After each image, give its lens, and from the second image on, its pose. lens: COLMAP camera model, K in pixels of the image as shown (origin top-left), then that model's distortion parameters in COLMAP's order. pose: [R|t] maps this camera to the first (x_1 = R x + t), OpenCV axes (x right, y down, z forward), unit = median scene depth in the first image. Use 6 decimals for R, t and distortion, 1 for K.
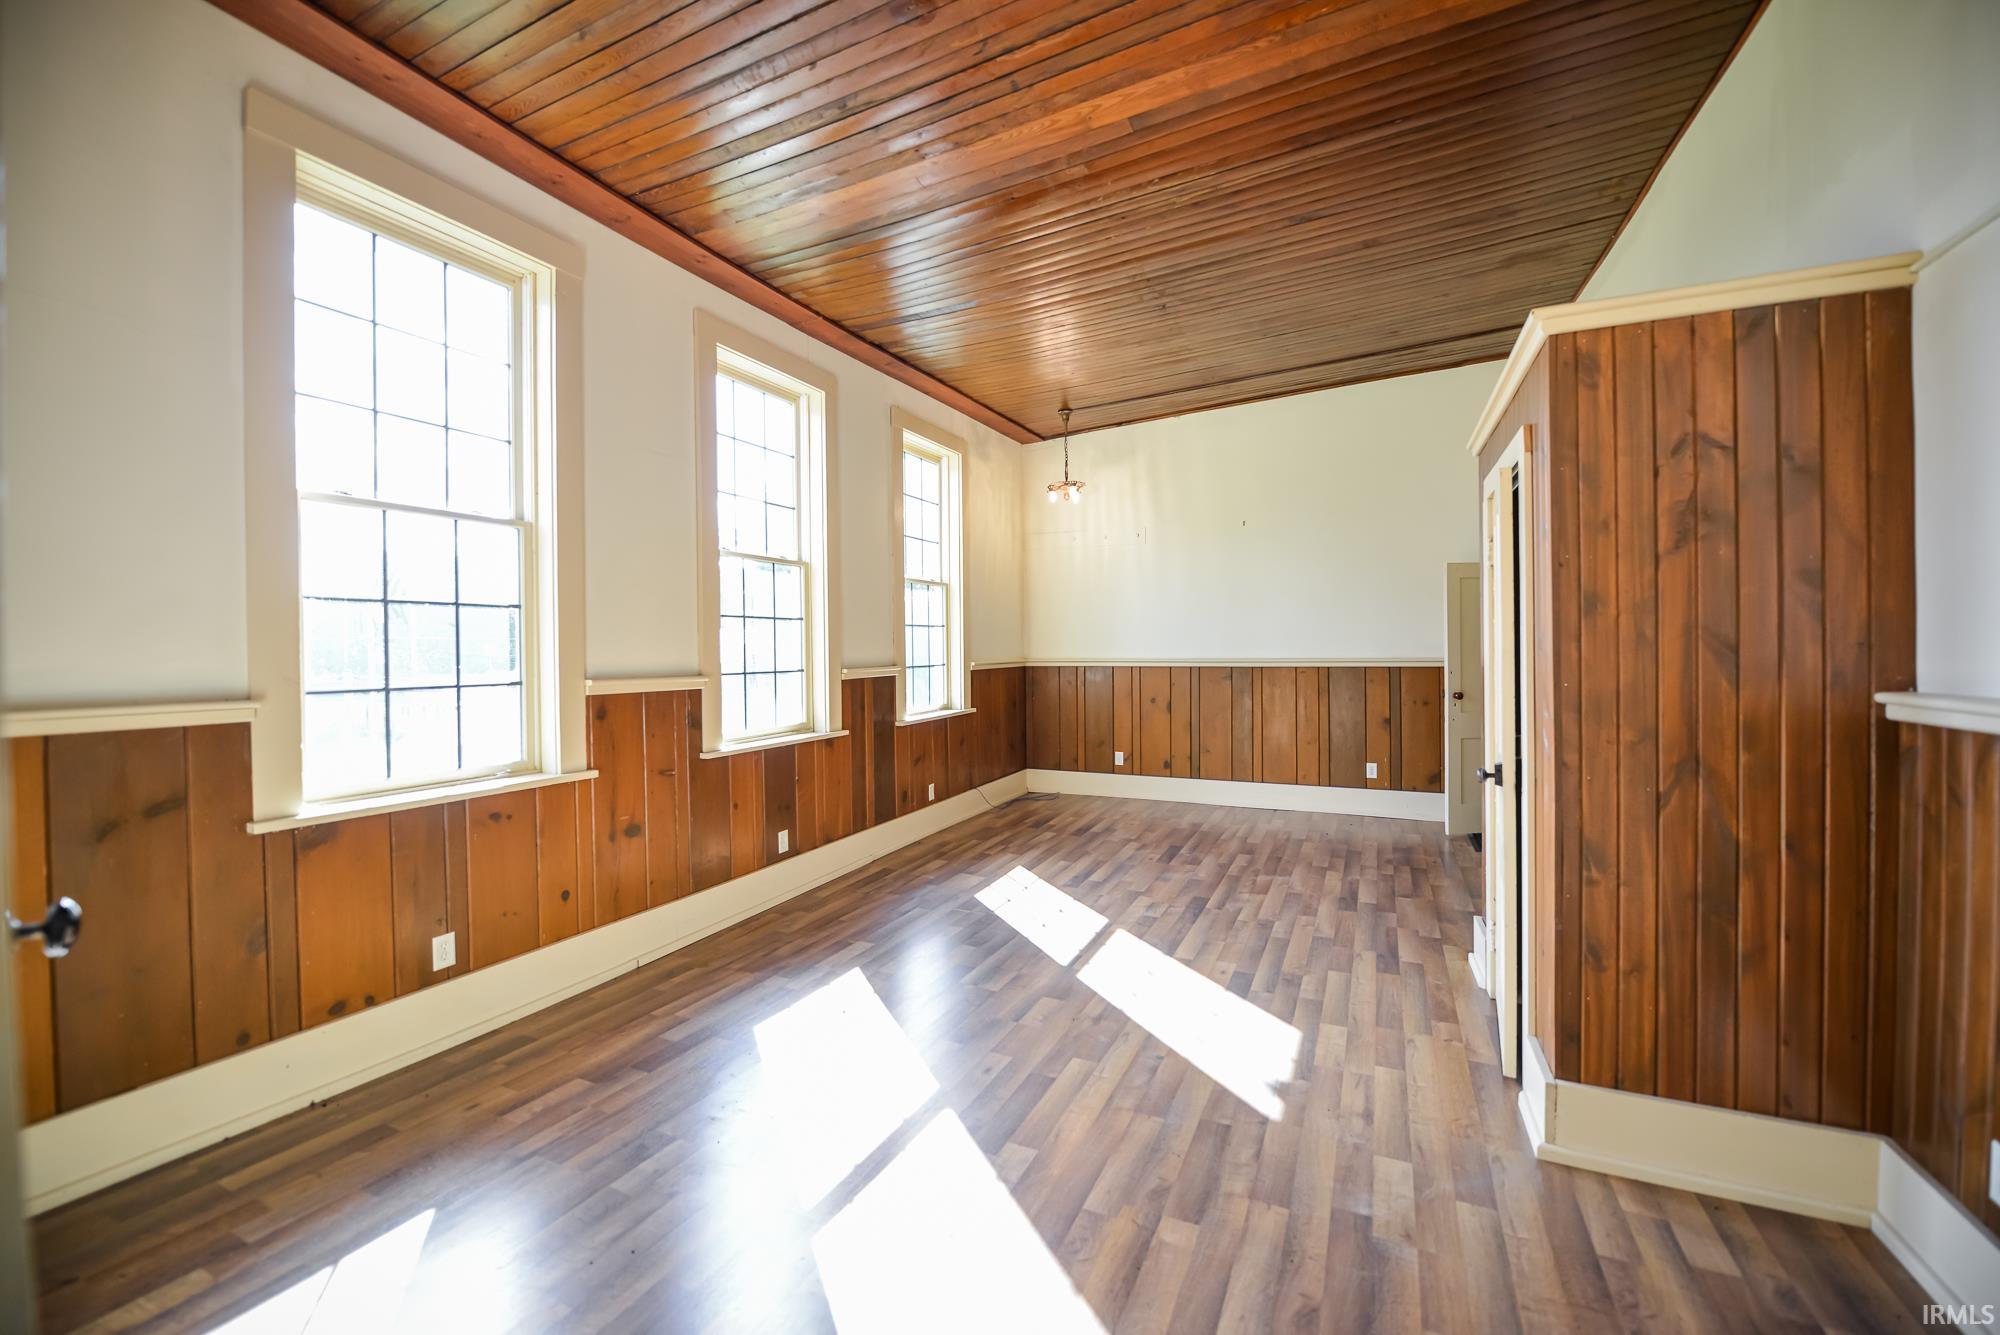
lens RADIAL K [[806.7, 0, 996.4], [0, 806.7, 665.2], [0, 0, 1]] dist [-0.000668, 0.000013]
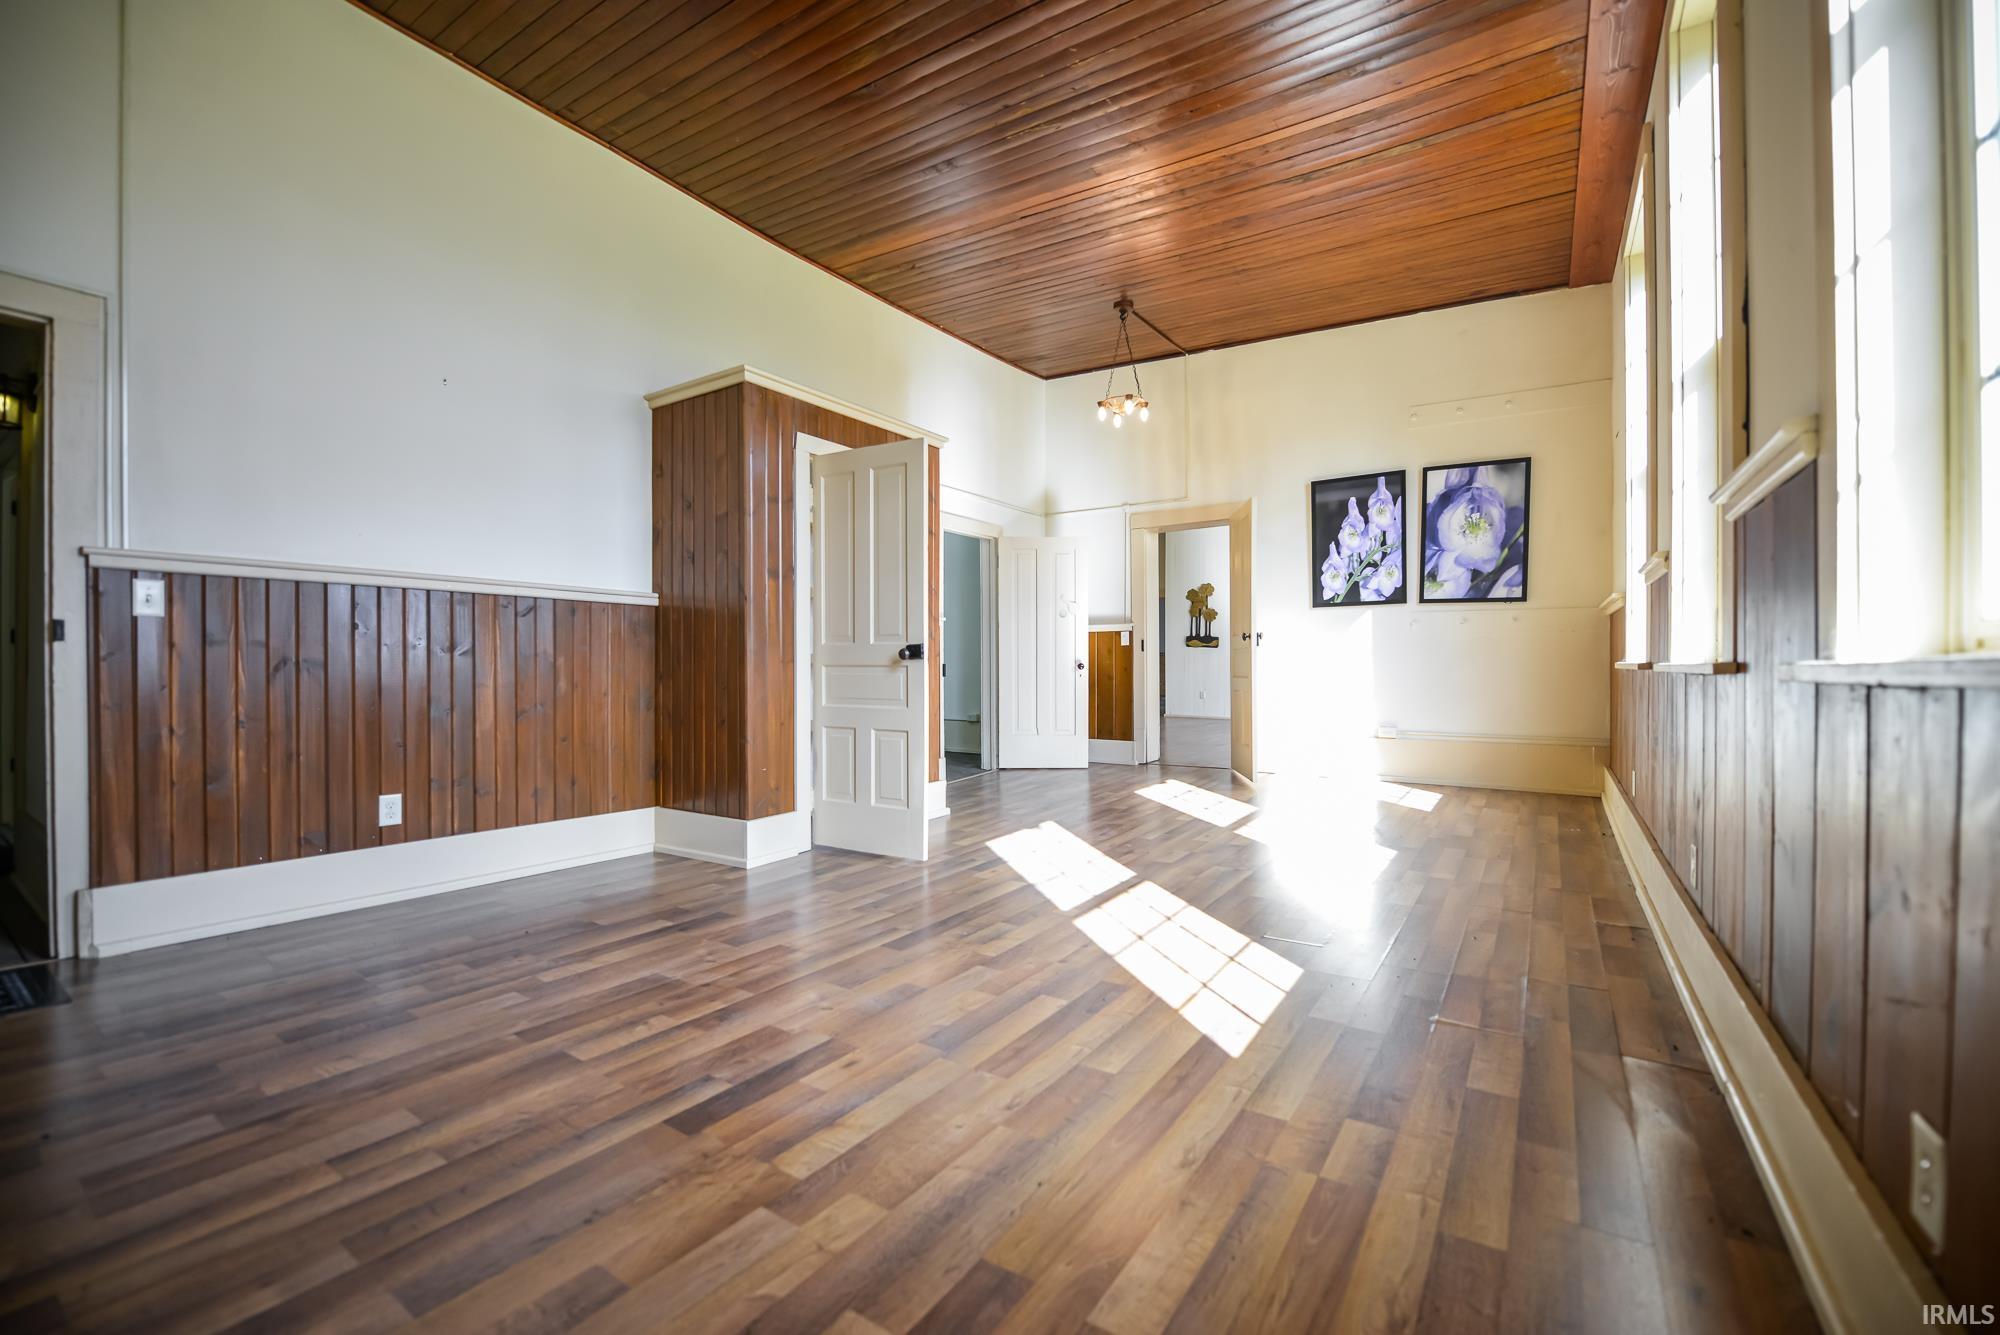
lens RADIAL K [[806.7, 0, 996.4], [0, 806.7, 665.2], [0, 0, 1]] dist [-0.000668, 0.000013]
pose [[-0.987785, 0.014103, 0.155180, 0.086473], [0.016722, 0.999739, 0.015579, 0.075945], [-0.154920, 0.017984, -0.987763, 1.556195]]
